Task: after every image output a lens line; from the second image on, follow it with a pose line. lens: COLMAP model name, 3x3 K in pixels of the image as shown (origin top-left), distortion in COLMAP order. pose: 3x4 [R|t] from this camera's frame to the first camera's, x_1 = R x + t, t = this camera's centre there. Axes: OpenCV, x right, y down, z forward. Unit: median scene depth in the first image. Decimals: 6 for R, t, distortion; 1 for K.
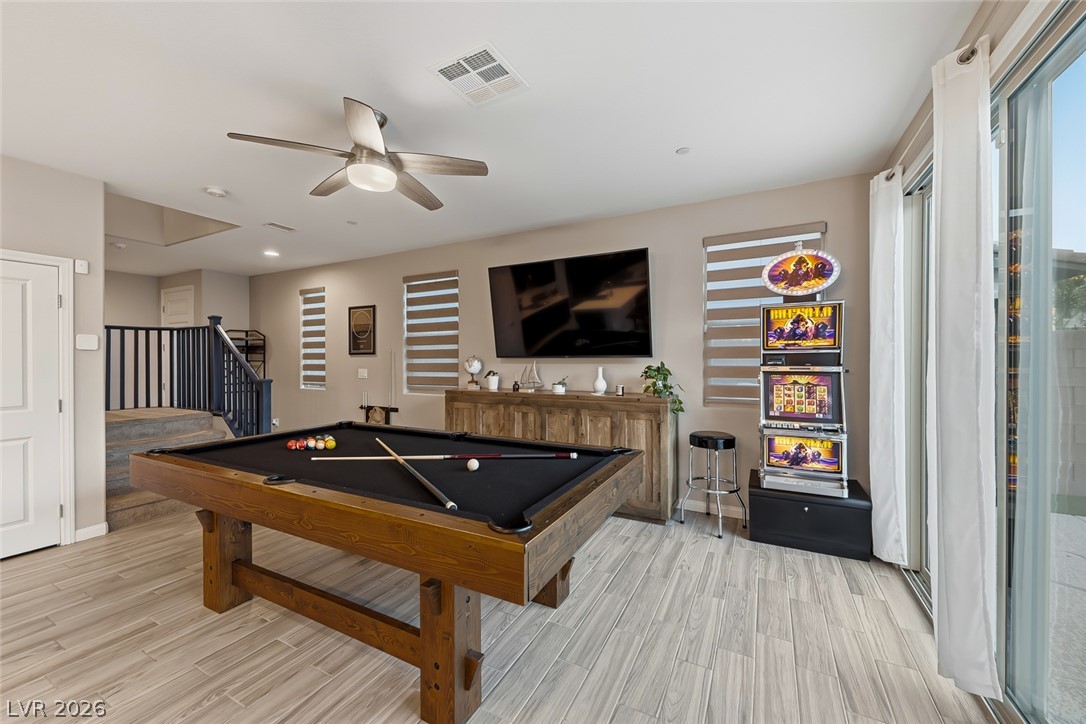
lens RADIAL K [[423.1, 0, 543.0], [0, 423.1, 362.0], [0, 0, 1]] dist [0.008563, -0.000268]
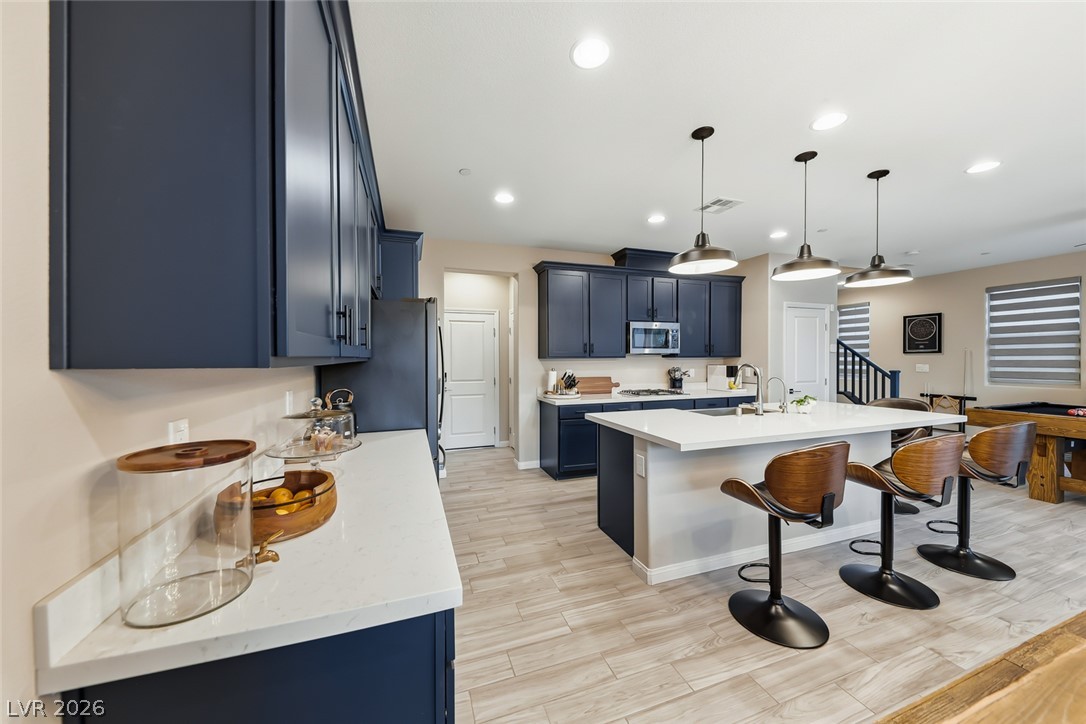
lens RADIAL K [[377.0, 0, 536.7], [0, 377.0, 363.0], [0, 0, 1]] dist [0.012192, -0.005817]
pose [[0.730886, 0.006887, -0.682465, -0.888761], [0.000037, 0.999949, 0.010131, 0.000821], [0.682499, -0.007430, 0.730848, -1.088761]]
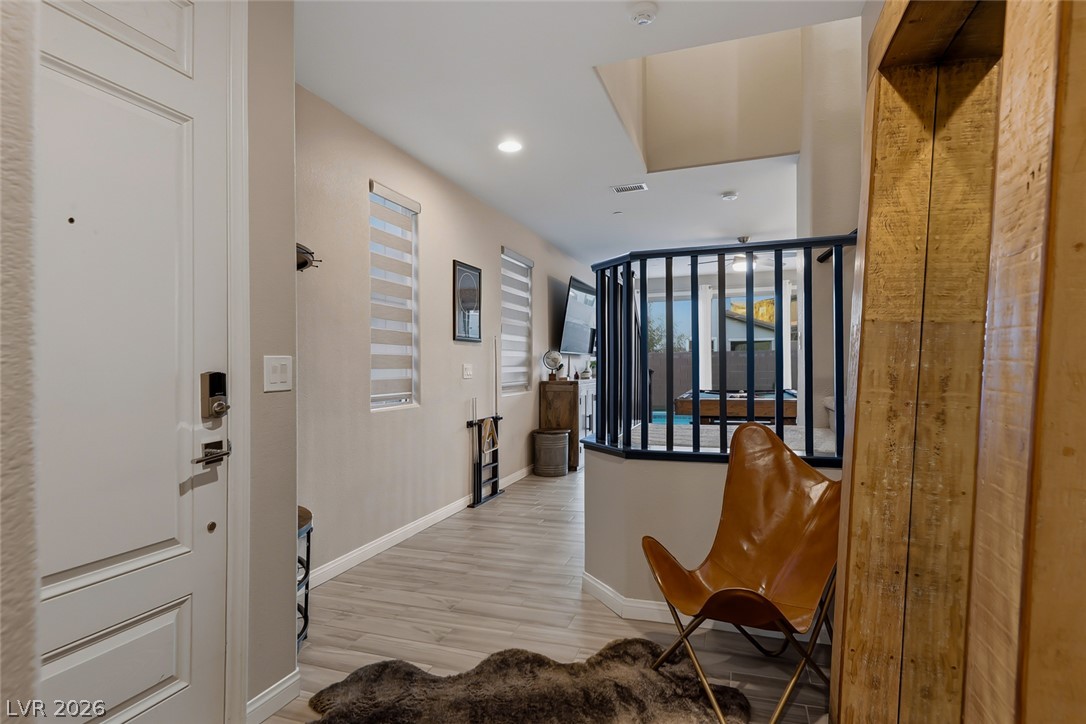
lens RADIAL K [[544.9, 0, 539.1], [0, 544.9, 368.4], [0, 0, 1]] dist [0.014908, -0.000543]
pose [[-0.126515, -0.002415, 0.991962, -2.249907], [0.008344, 0.999959, 0.003499, 0.038067], [-0.991930, 0.008720, -0.126490, 1.796447]]
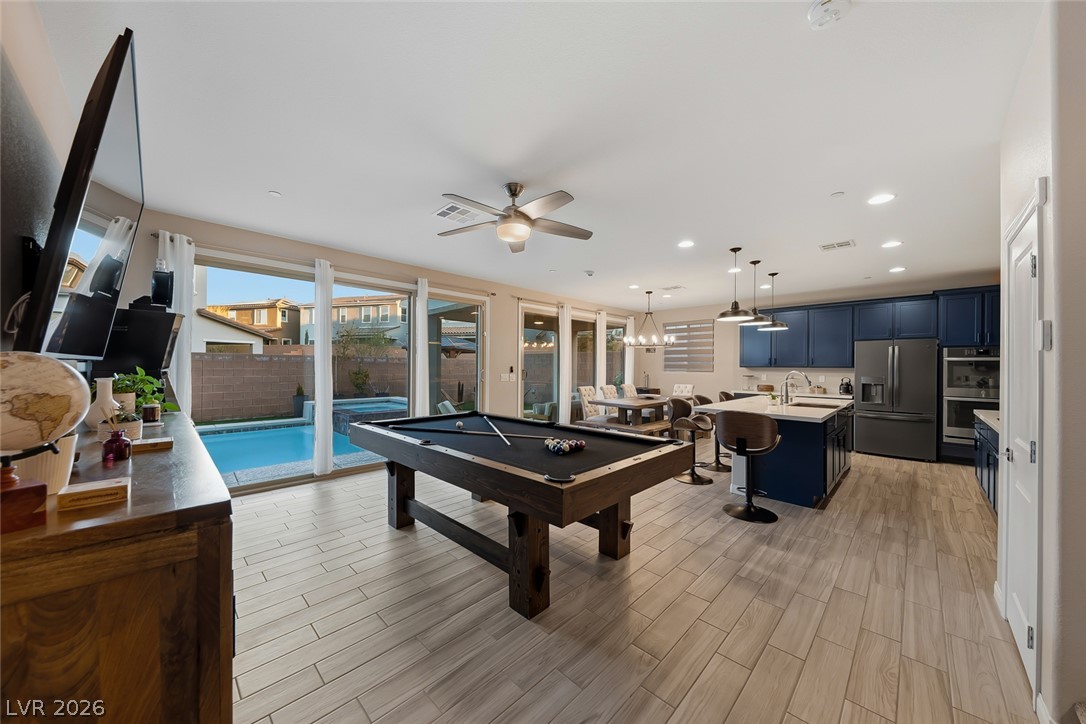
lens RADIAL K [[377.0, 0, 536.7], [0, 377.0, 363.0], [0, 0, 1]] dist [0.012192, -0.005817]
pose [[-0.956442, -0.005540, 0.291870, -0.623485], [-0.005811, 0.999983, -0.000062, -0.012239], [-0.291865, -0.001755, -0.956458, 1.617535]]
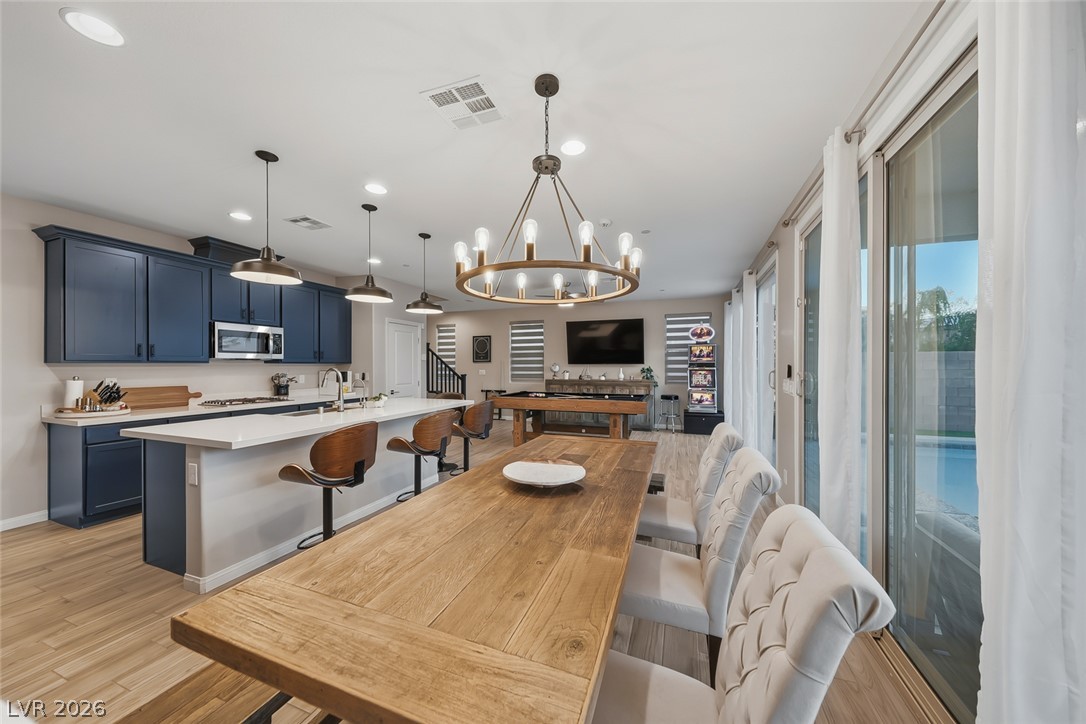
lens RADIAL K [[377.7, 0, 543.7], [0, 377.7, 366.7], [0, 0, 1]] dist [0.010363, -0.006057]
pose [[0.990674, 0.001054, 0.136253, -0.692592], [-0.000790, 0.999998, -0.001993, 0.009564], [-0.136254, 0.001867, 0.990672, -1.200839]]
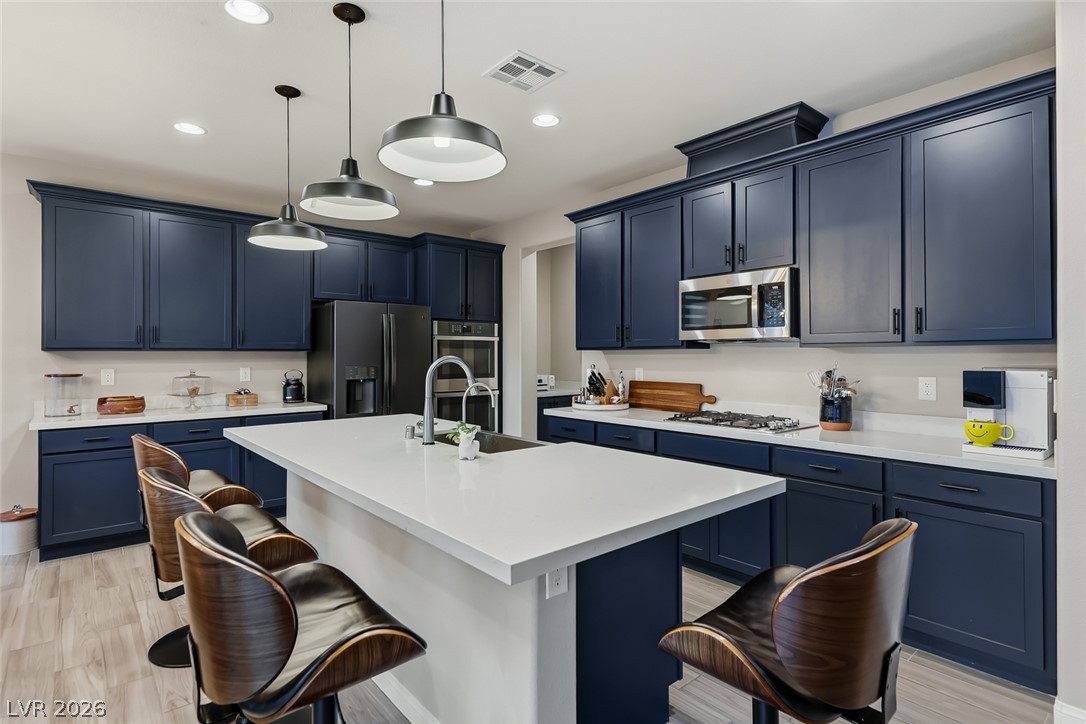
lens RADIAL K [[548.5, 0, 539.2], [0, 548.5, 351.7], [0, 0, 1]] dist [0.014961, -0.000290]
pose [[-0.371981, -0.006738, -0.928216, -0.455592], [-0.004830, 0.999974, -0.005323, 0.009923], [0.928228, 0.002503, -0.372004, 0.380625]]
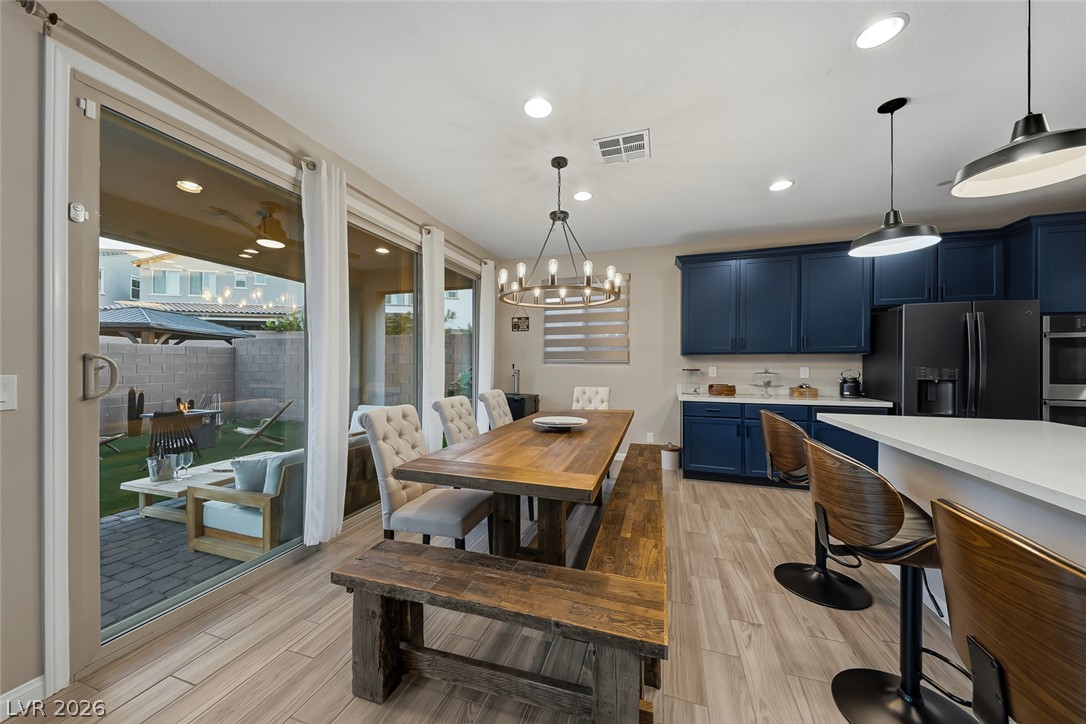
lens RADIAL K [[371.7, 0, 540.5], [0, 371.7, 364.0], [0, 0, 1]] dist [0.012795, -0.000074]
pose [[-0.984933, -0.003022, -0.172908, -0.419323], [-0.004458, 0.999959, 0.007918, 0.031566], [0.172877, 0.008569, -0.984906, 0.204249]]
